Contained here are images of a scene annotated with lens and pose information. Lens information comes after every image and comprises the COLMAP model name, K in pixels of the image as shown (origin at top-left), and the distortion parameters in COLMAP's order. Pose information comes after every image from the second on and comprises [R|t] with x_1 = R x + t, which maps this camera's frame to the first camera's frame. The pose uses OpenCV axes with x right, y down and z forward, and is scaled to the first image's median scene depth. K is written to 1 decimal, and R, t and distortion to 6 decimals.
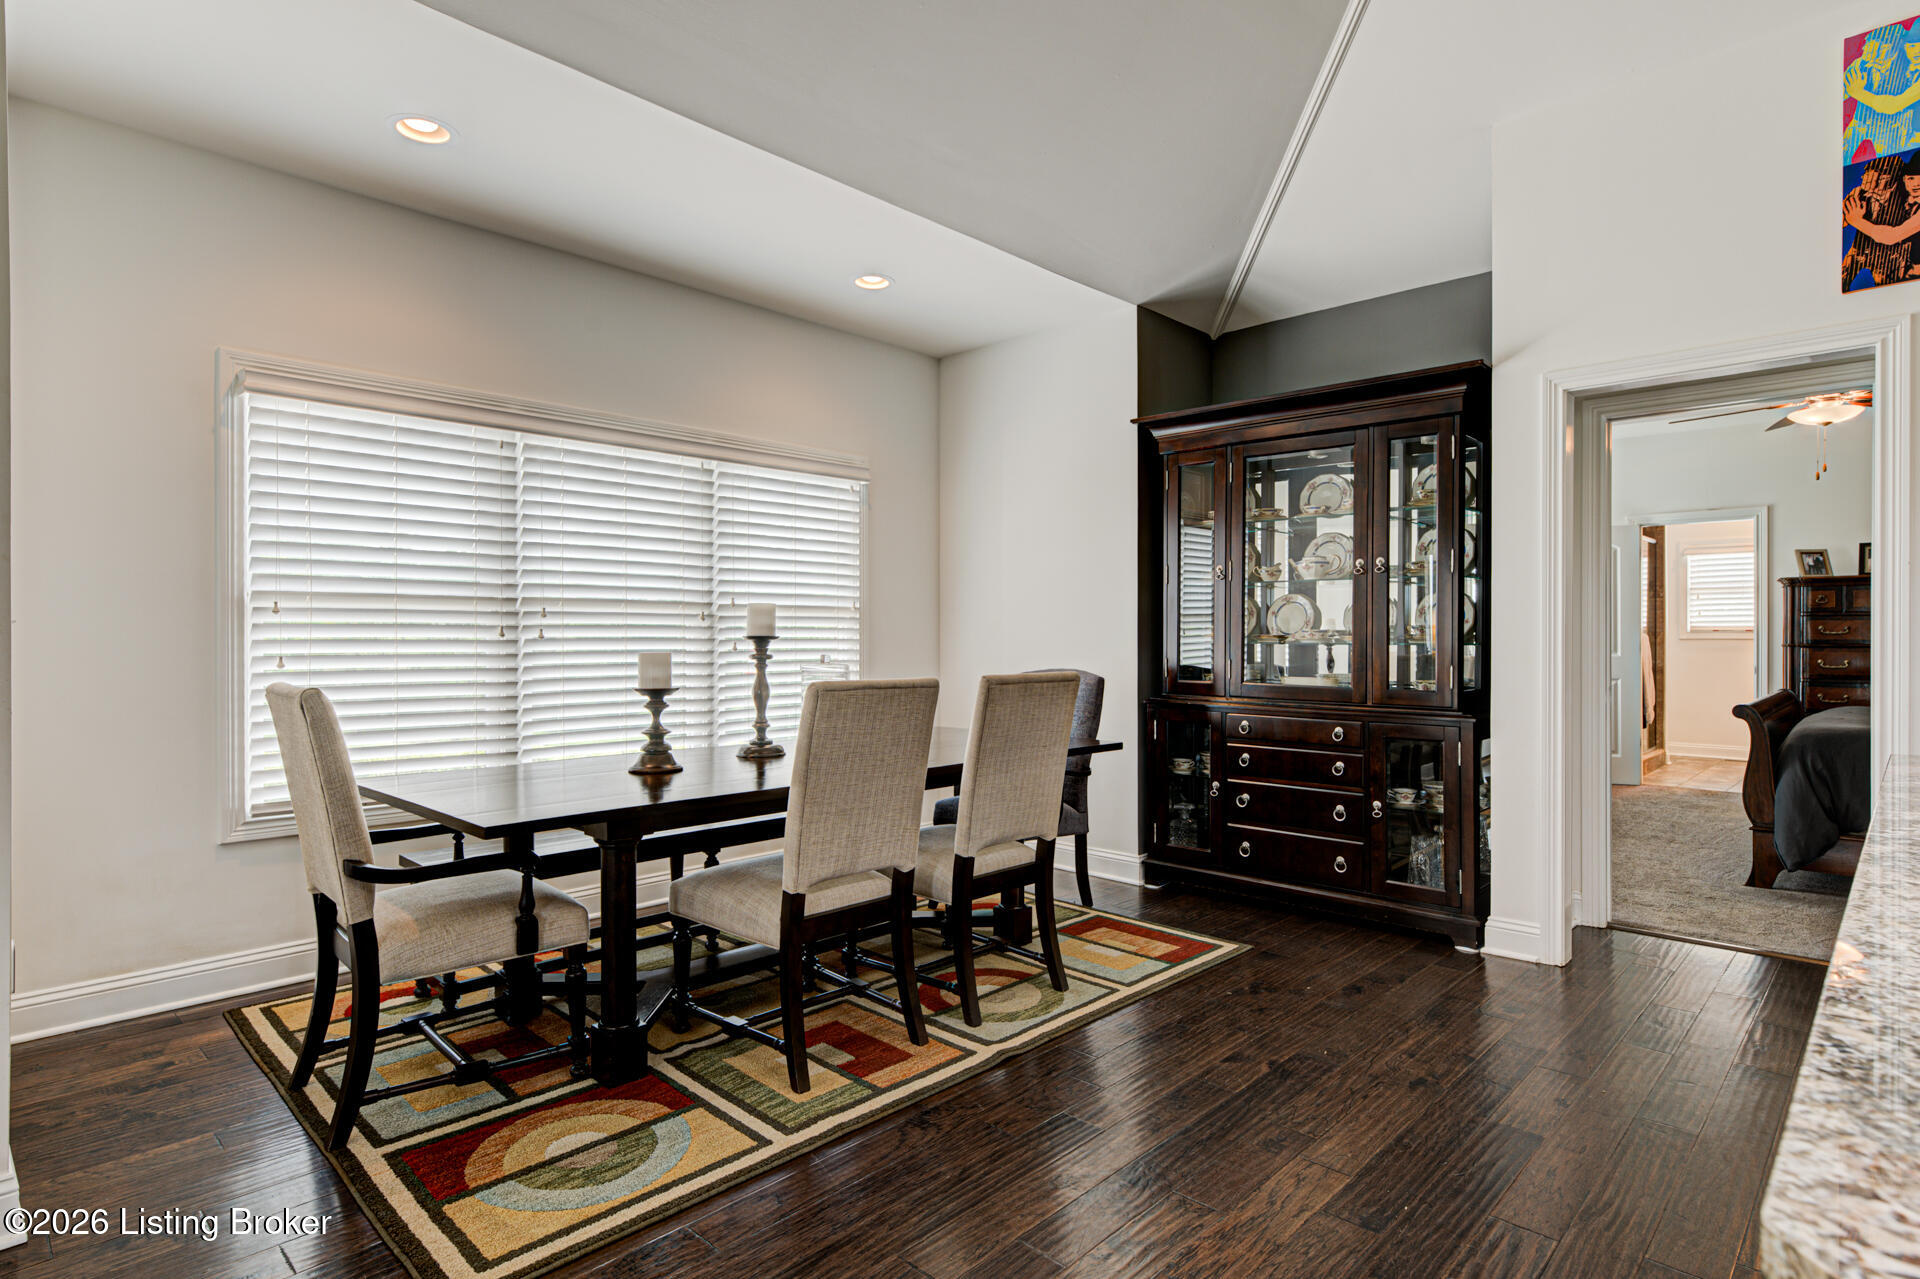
lens RADIAL K [[1004.4, 0, 965.5], [0, 1004.4, 642.7], [0, 0, 1]] dist [0.007986, 0.000993]
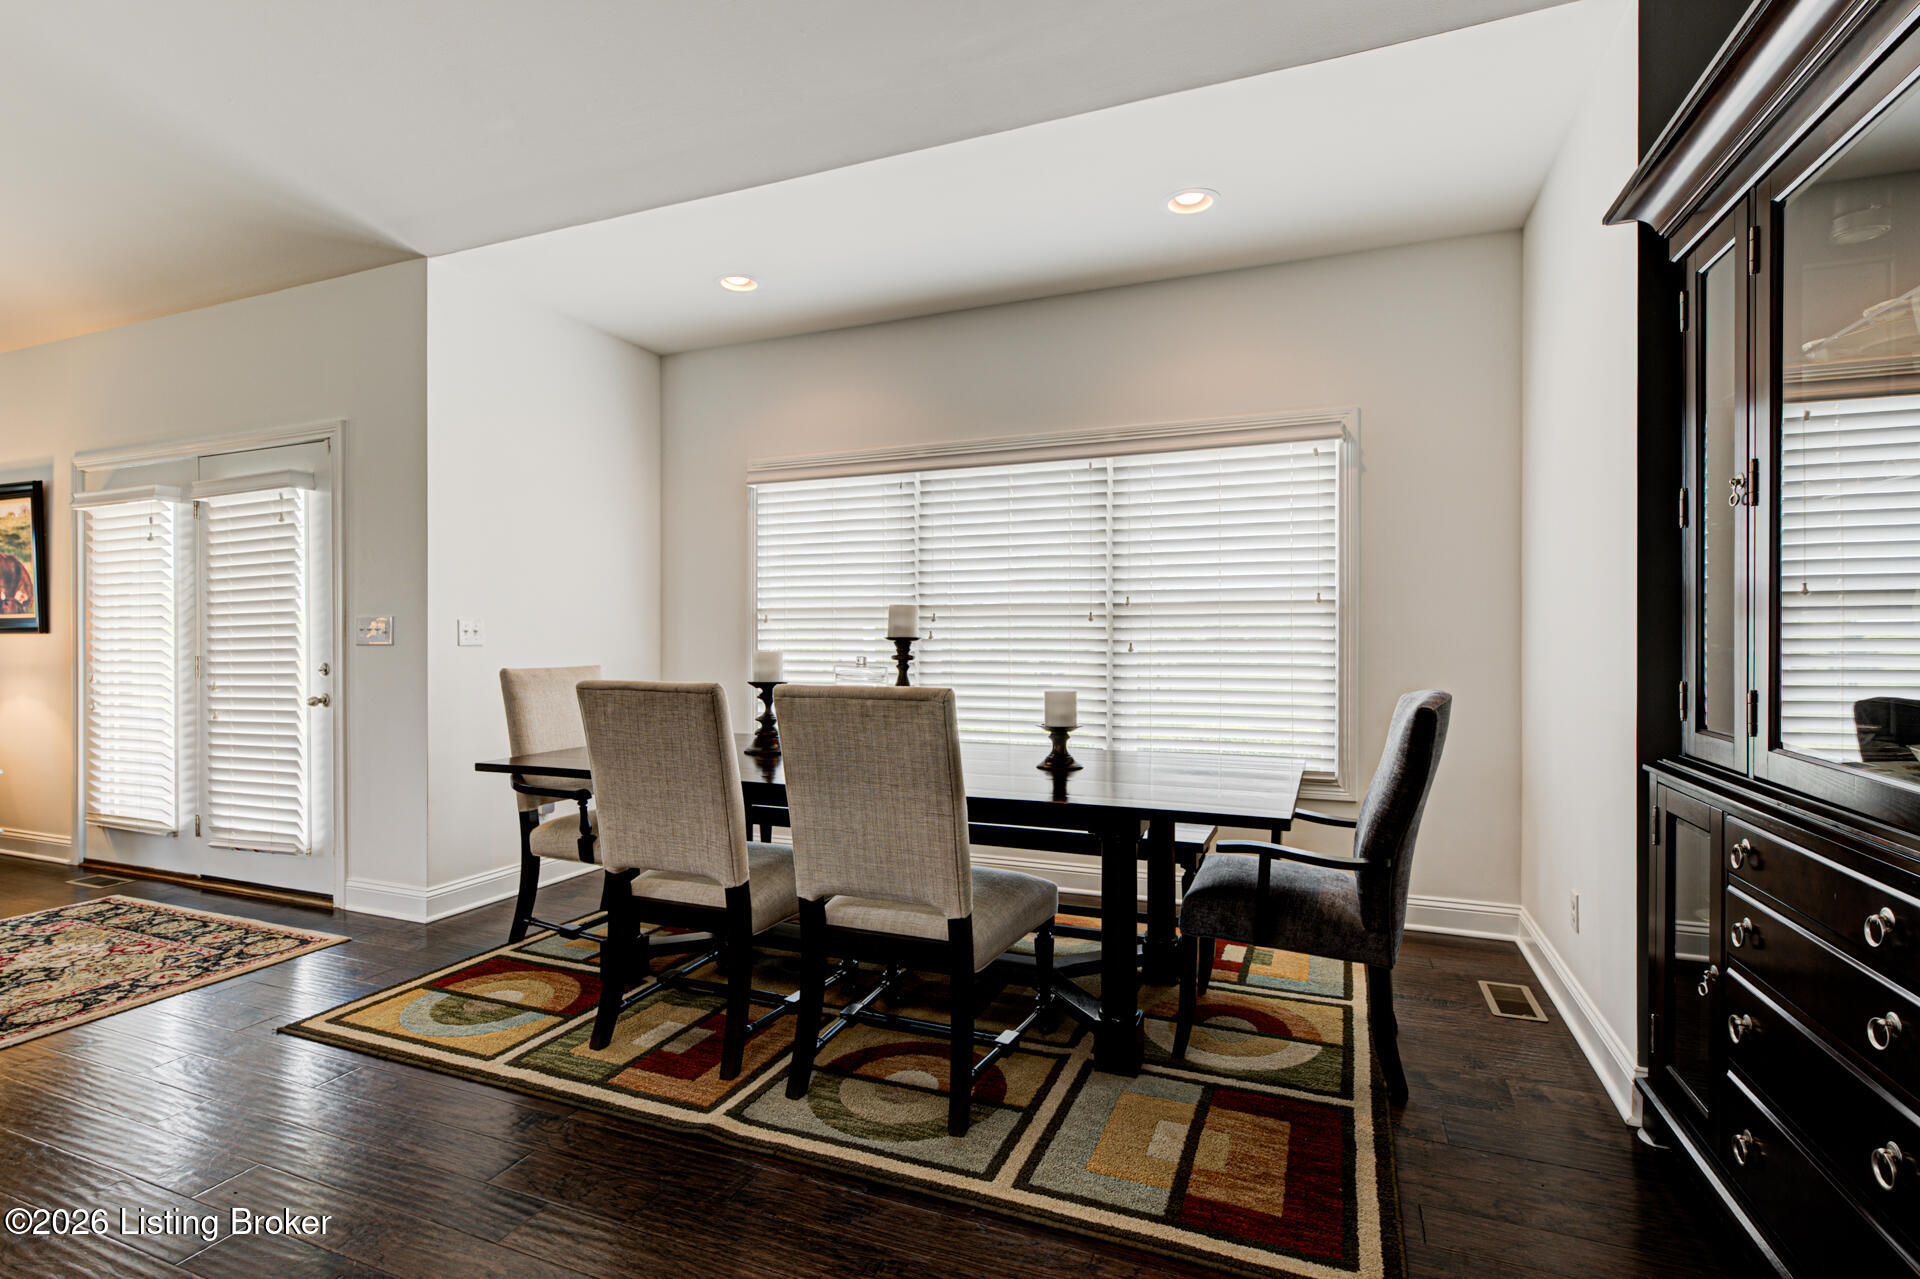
lens RADIAL K [[856.8, 0, 965.9], [0, 856.8, 646.1], [0, 0, 1]] dist [0.001700, 0.000272]
pose [[0.380345, 0.008620, -0.924804, 0.684477], [-0.002455, 0.999962, 0.008311, -0.005606], [0.924841, -0.000891, 0.380352, 0.805159]]
